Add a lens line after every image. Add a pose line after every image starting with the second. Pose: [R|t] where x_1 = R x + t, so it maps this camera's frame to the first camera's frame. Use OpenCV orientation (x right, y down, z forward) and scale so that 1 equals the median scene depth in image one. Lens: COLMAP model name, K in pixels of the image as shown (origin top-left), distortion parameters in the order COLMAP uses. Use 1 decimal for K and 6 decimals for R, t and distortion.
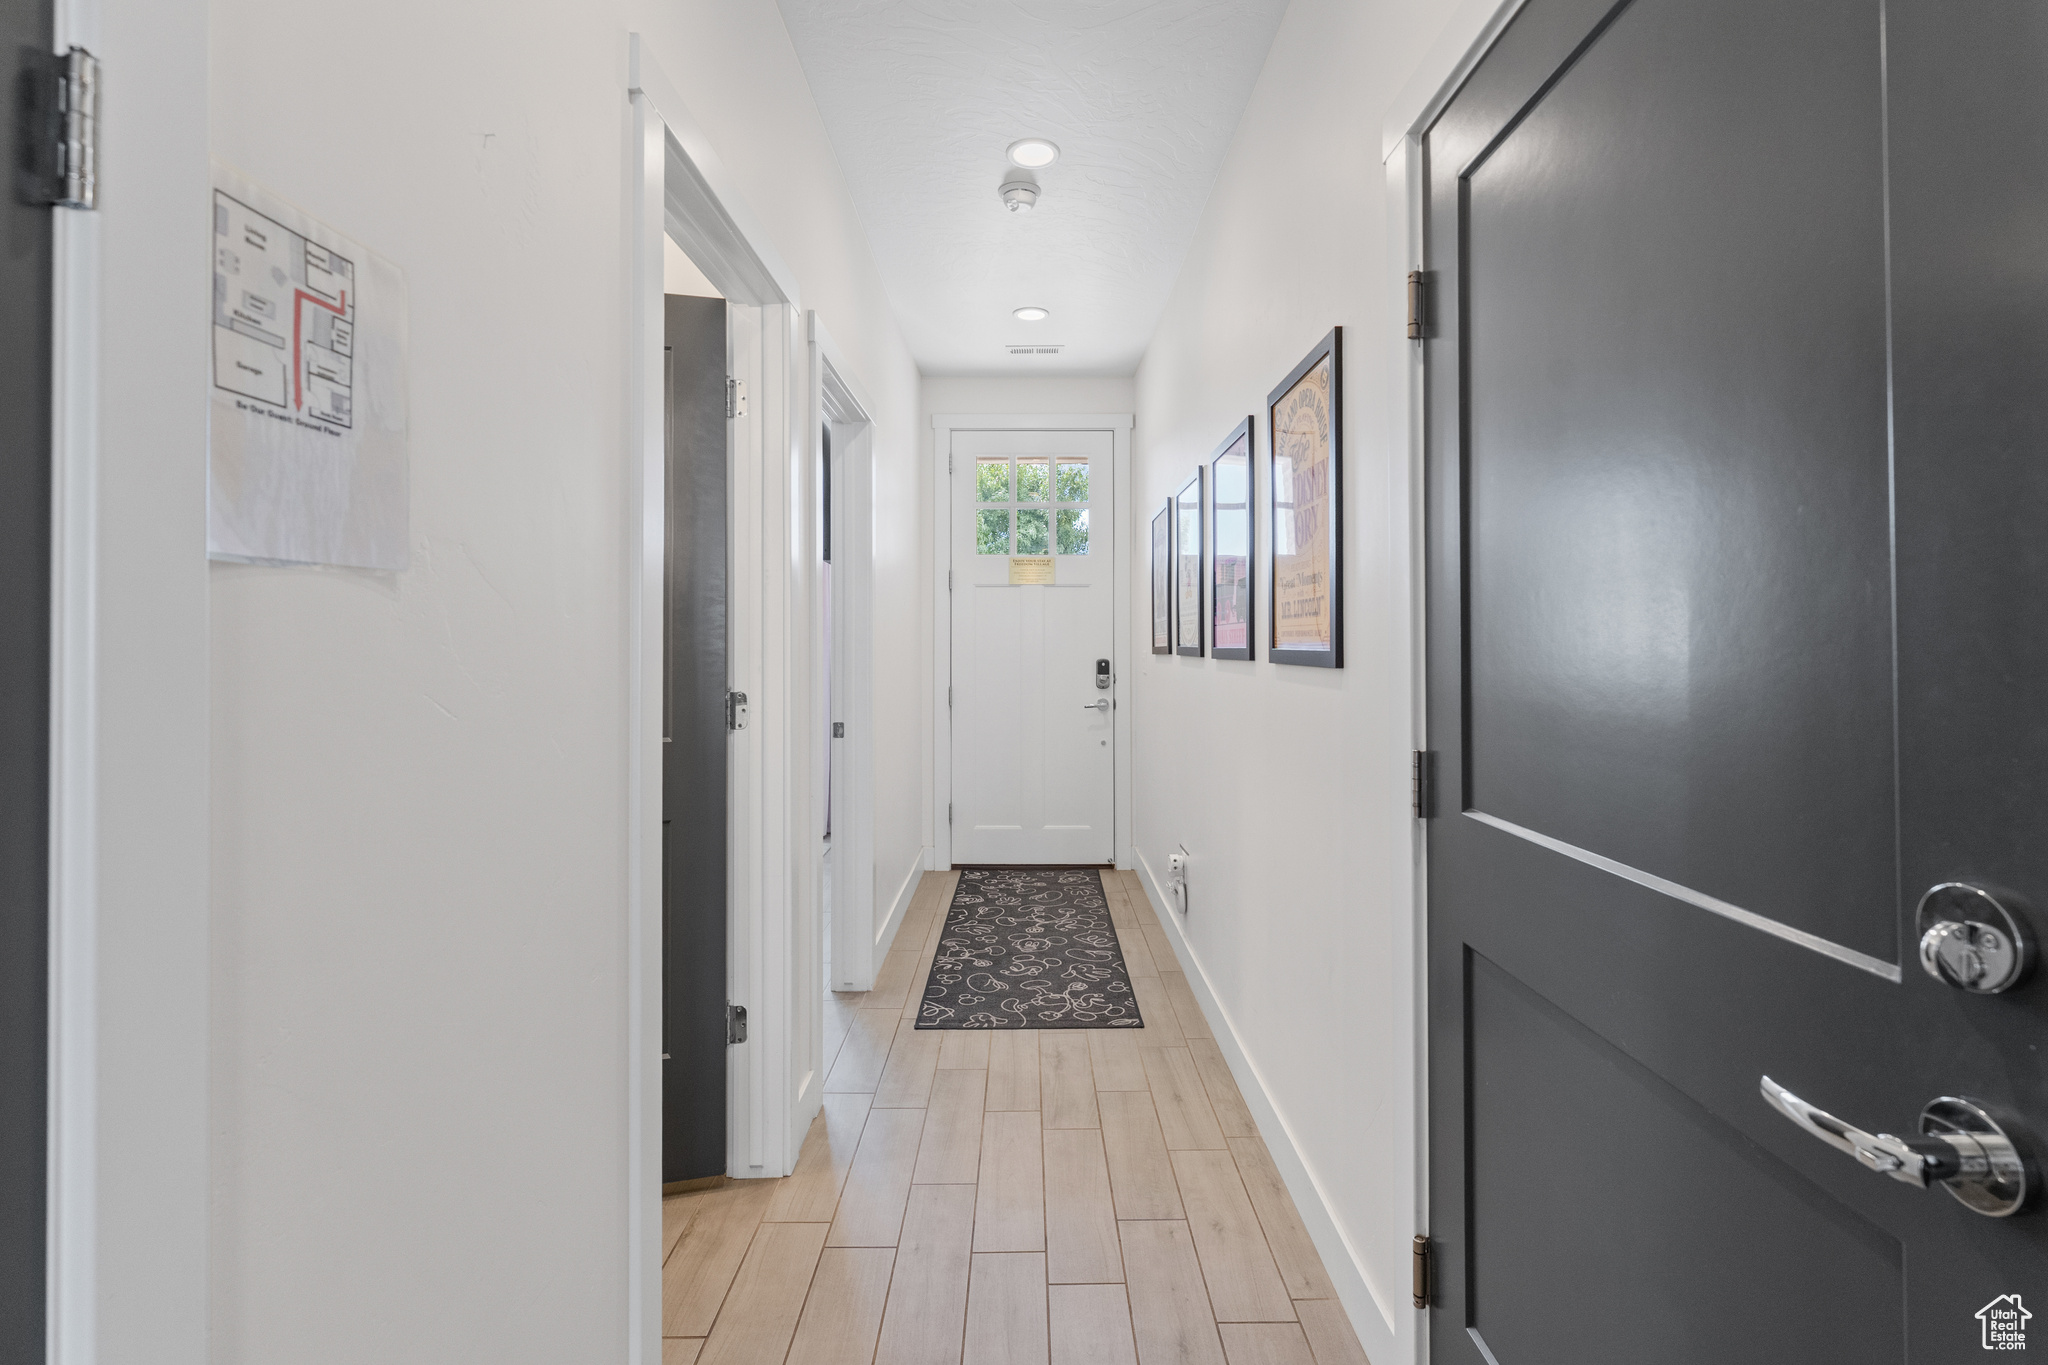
lens RADIAL K [[932.6, 0, 1019.4], [0, 932.6, 639.4], [0, 0, 1]] dist [0.002662, 0.000128]
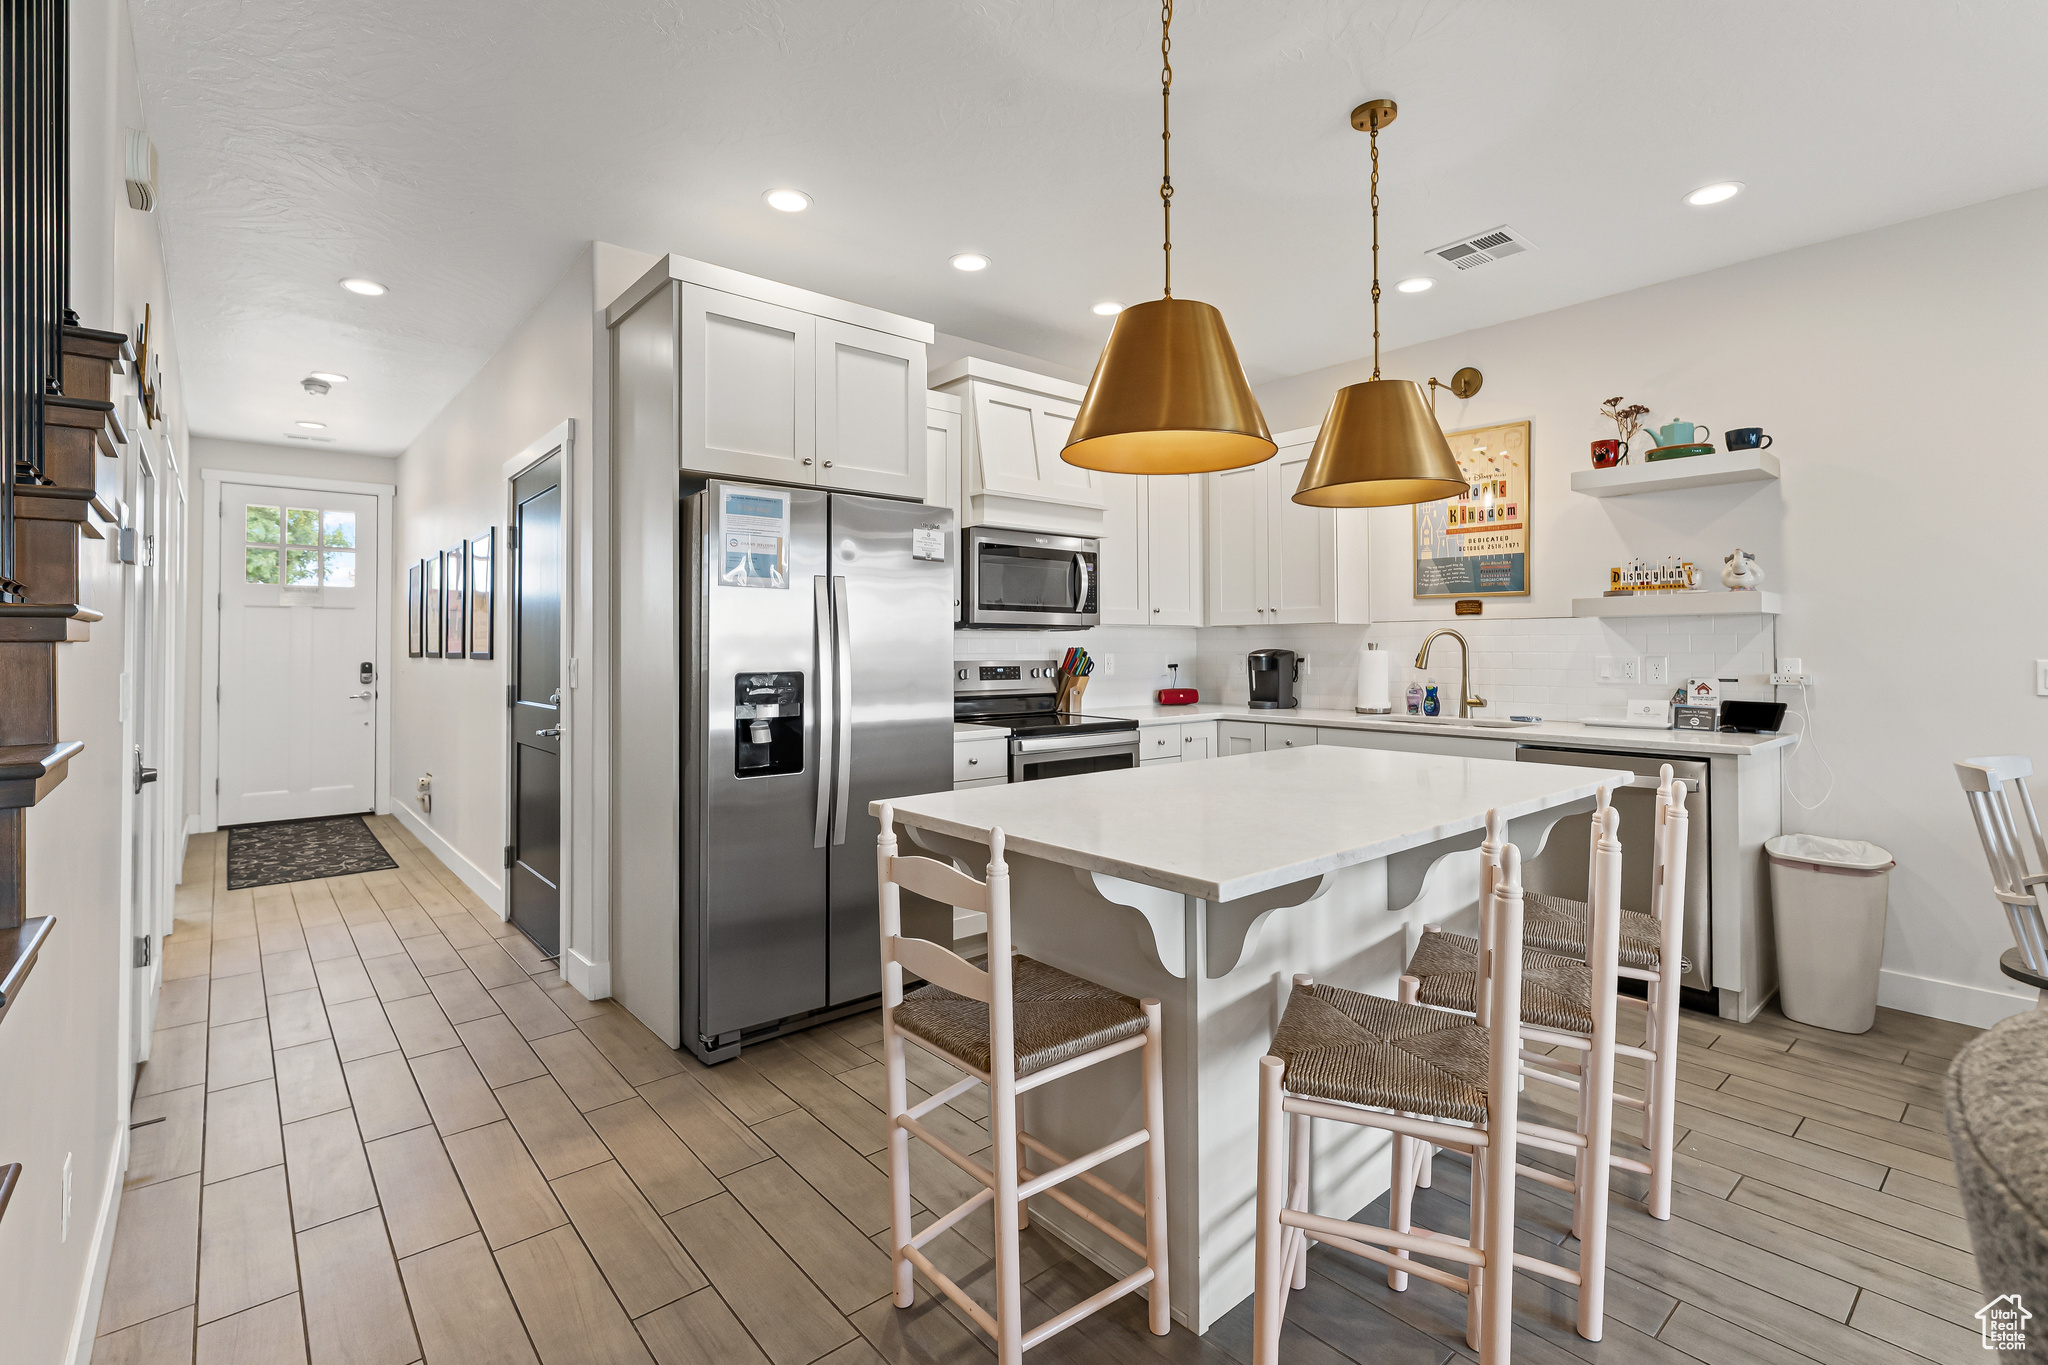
lens RADIAL K [[932.6, 0, 1019.4], [0, 932.6, 639.4], [0, 0, 1]] dist [0.002662, 0.000128]
pose [[0.757084, 0.007545, 0.653274, -0.100268], [-0.001934, 0.999955, -0.009307, -0.001530], [-0.653314, 0.005783, 0.757065, -0.824260]]
